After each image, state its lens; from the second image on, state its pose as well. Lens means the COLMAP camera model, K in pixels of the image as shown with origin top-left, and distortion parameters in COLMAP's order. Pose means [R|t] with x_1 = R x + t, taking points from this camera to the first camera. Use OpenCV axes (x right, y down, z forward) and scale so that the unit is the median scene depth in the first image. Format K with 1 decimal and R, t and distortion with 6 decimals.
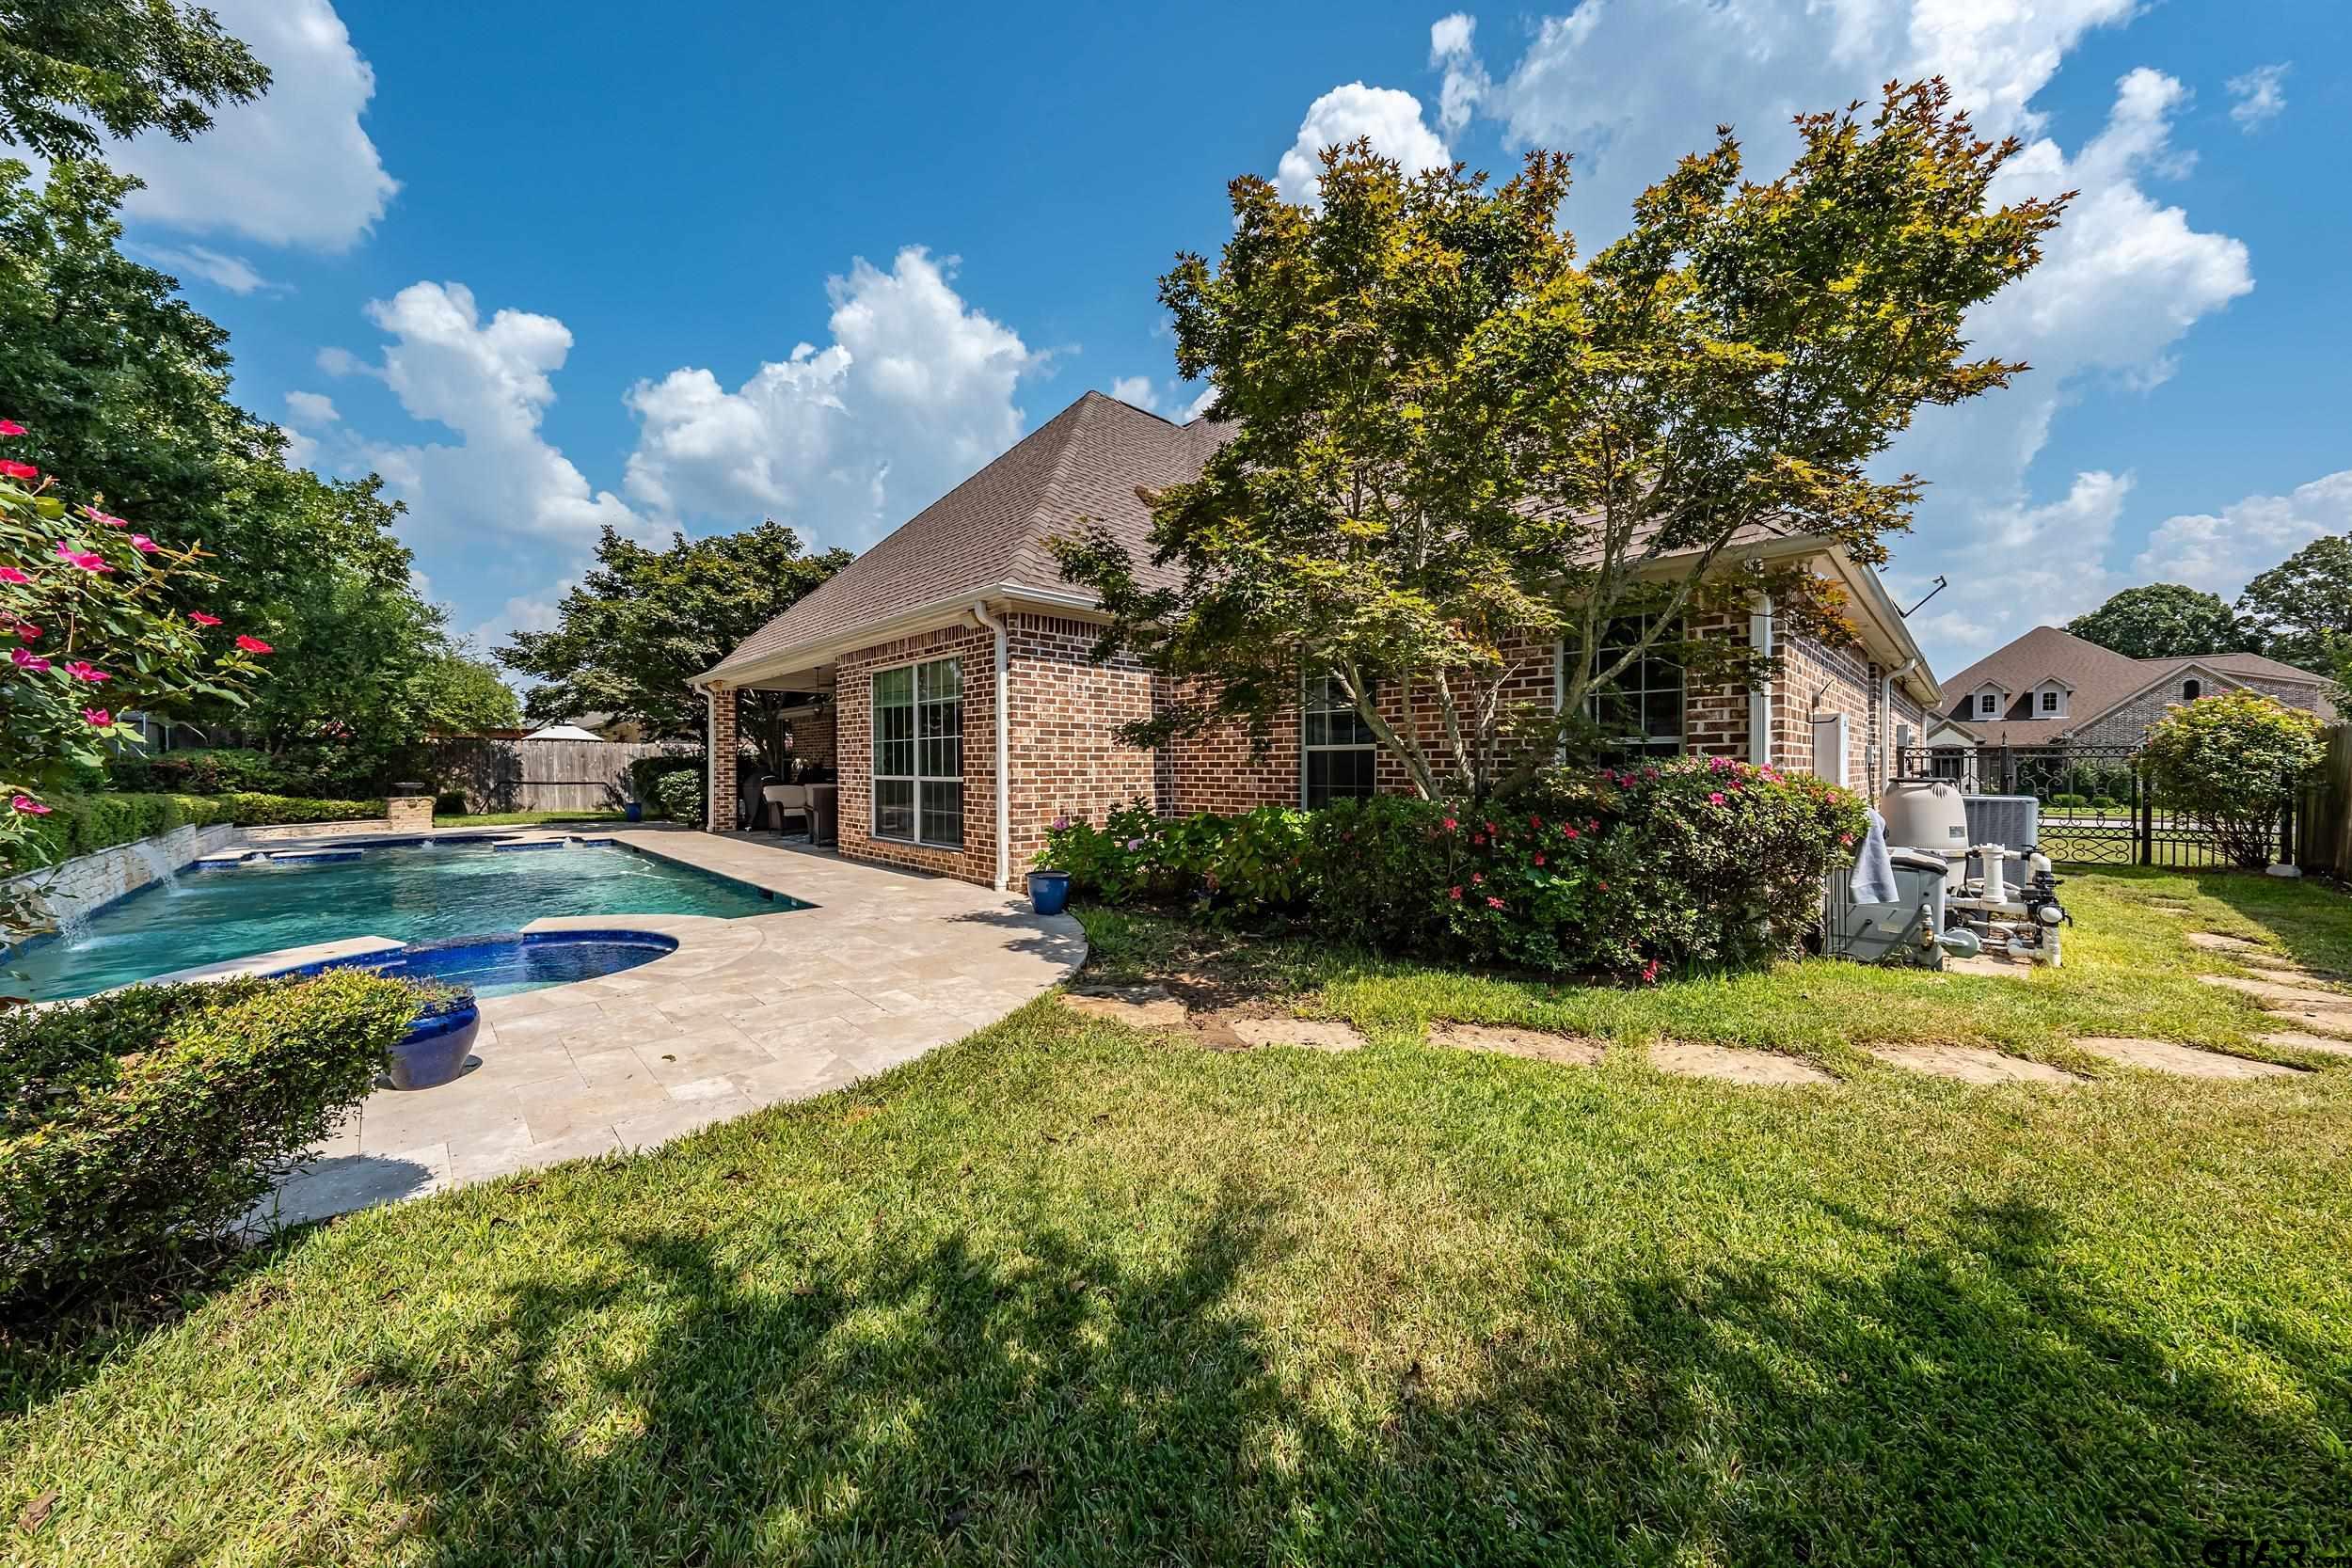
lens RADIAL K [[796.0, 0, 1176.0], [0, 796.0, 784.0], [0, 0, 1]] dist [-0.000265, -0.000034]
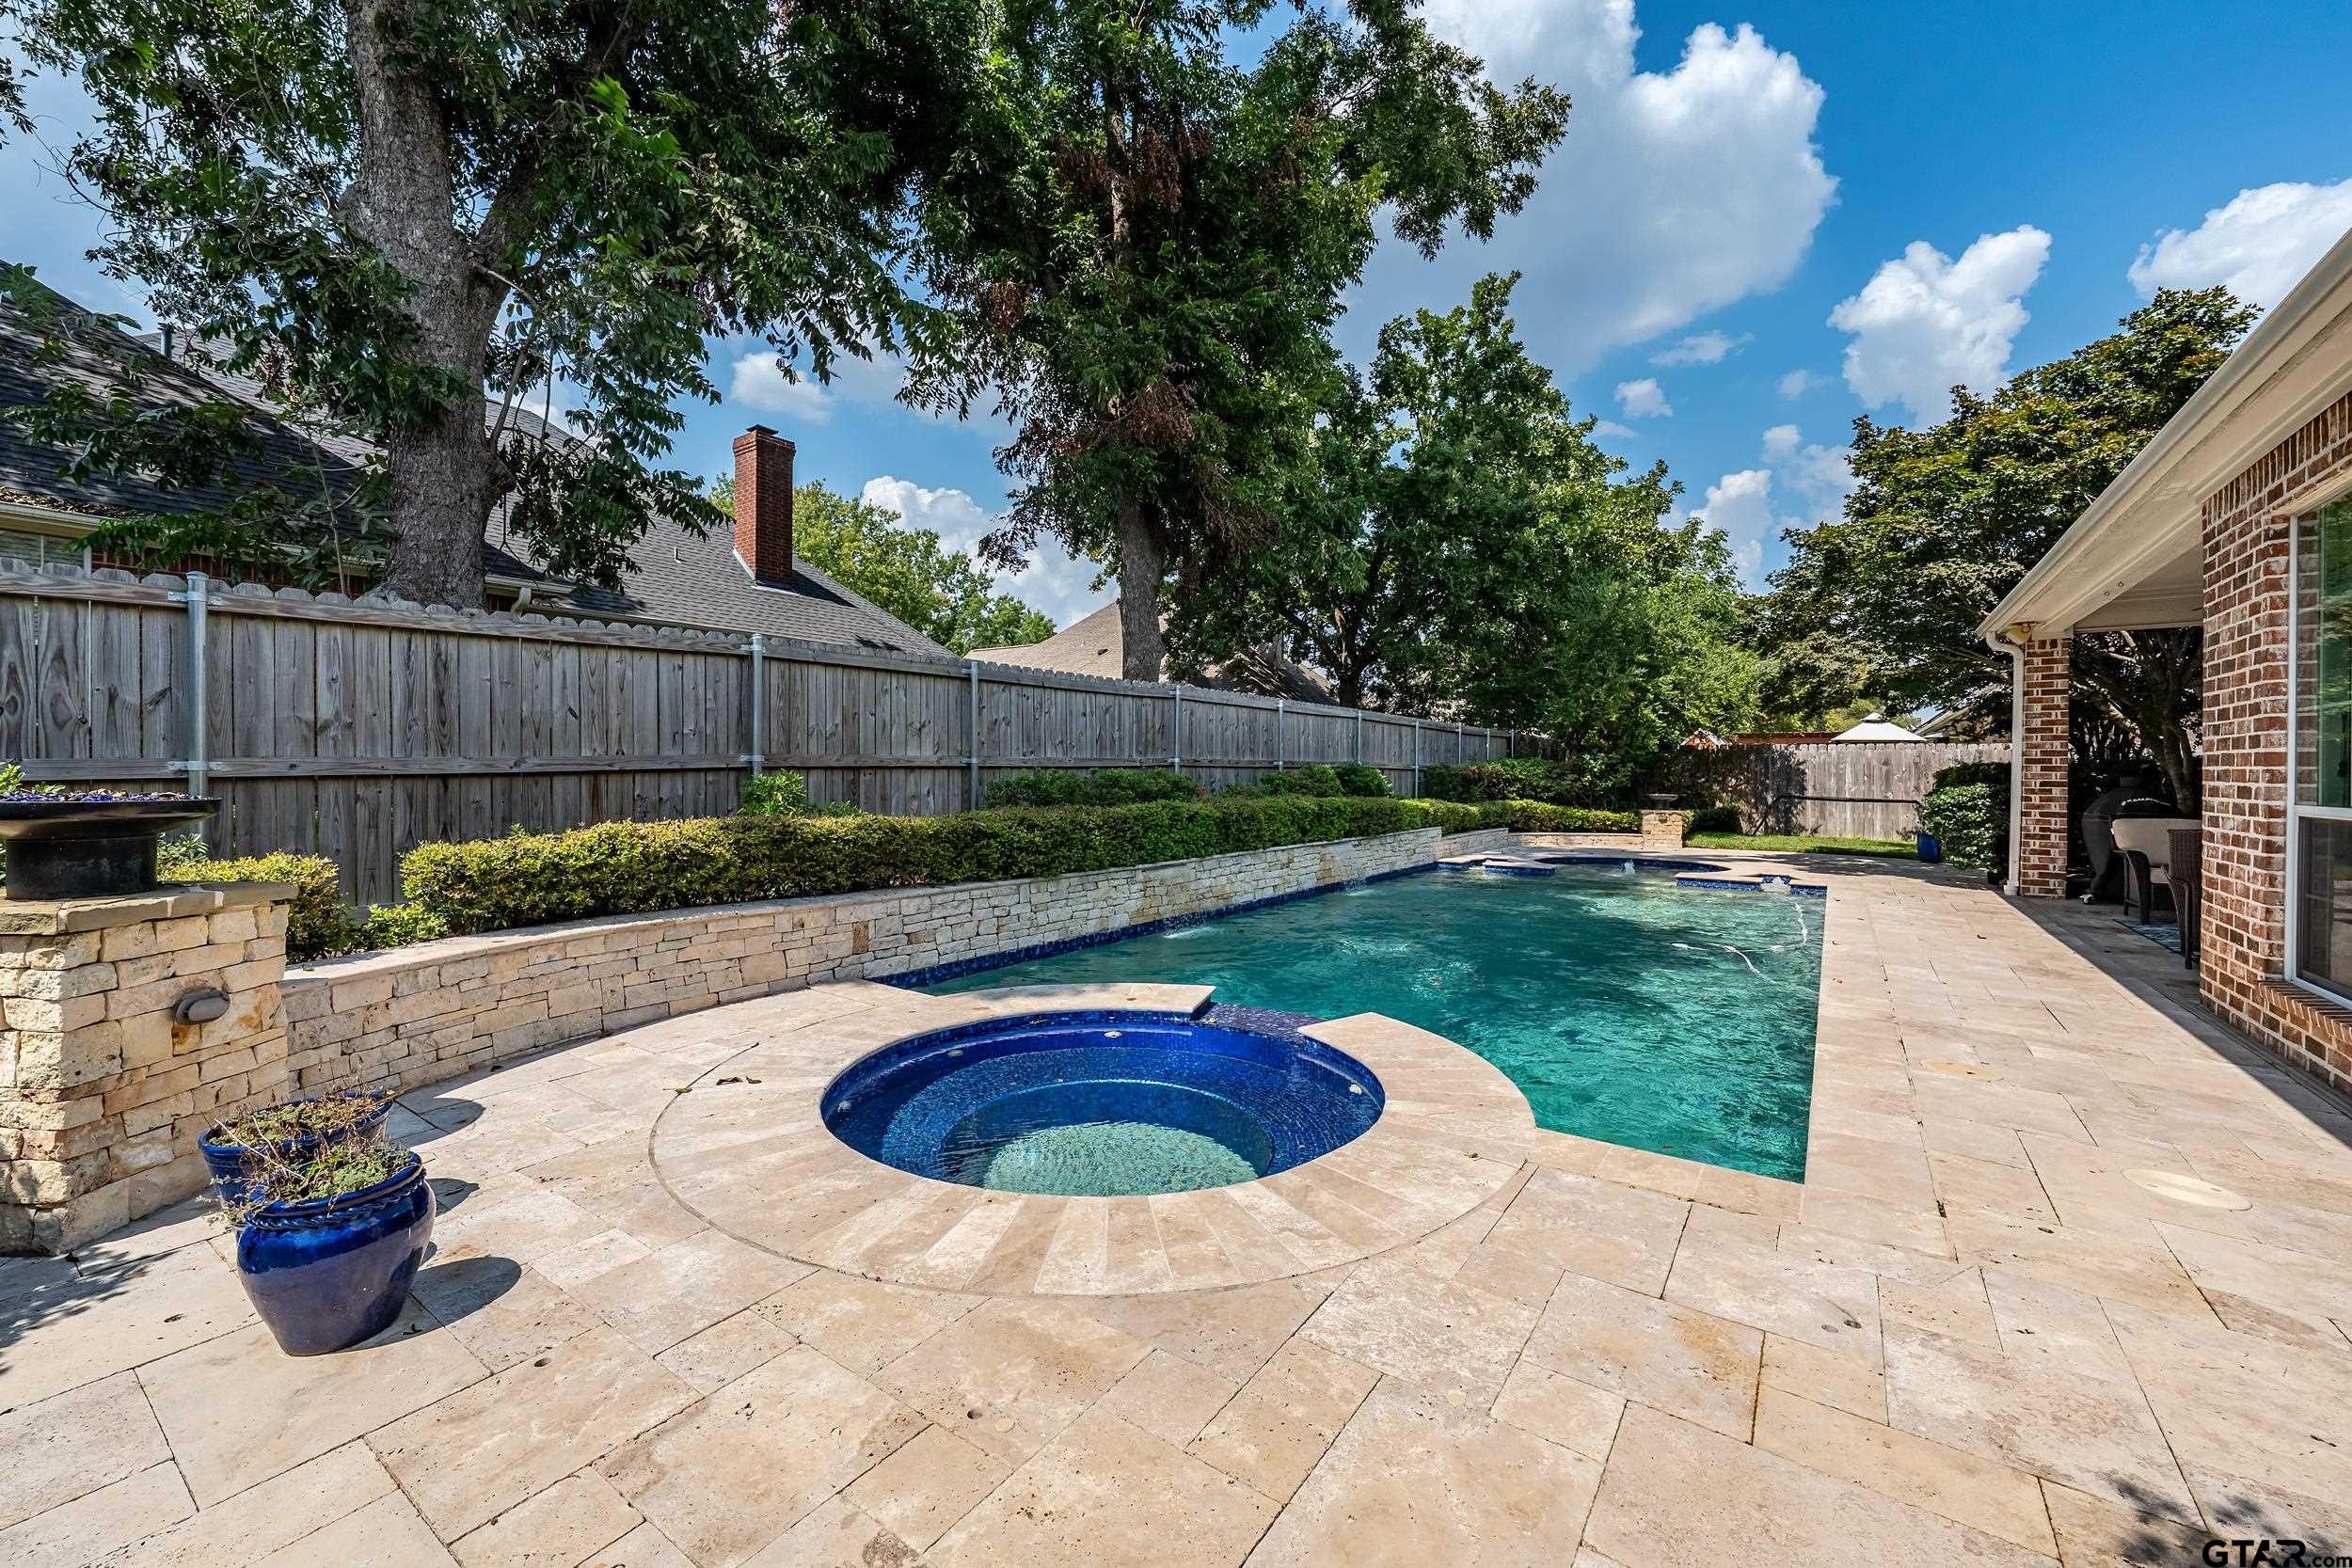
lens RADIAL K [[935.5, 0, 1178.3], [0, 935.5, 773.0], [0, 0, 1]] dist [0.000959, 0.000321]
pose [[0.182789, 0.002815, -0.983148, -0.041466], [-0.030745, 0.999523, -0.002854, -0.005838], [0.982671, 0.030749, 0.182789, 0.296614]]
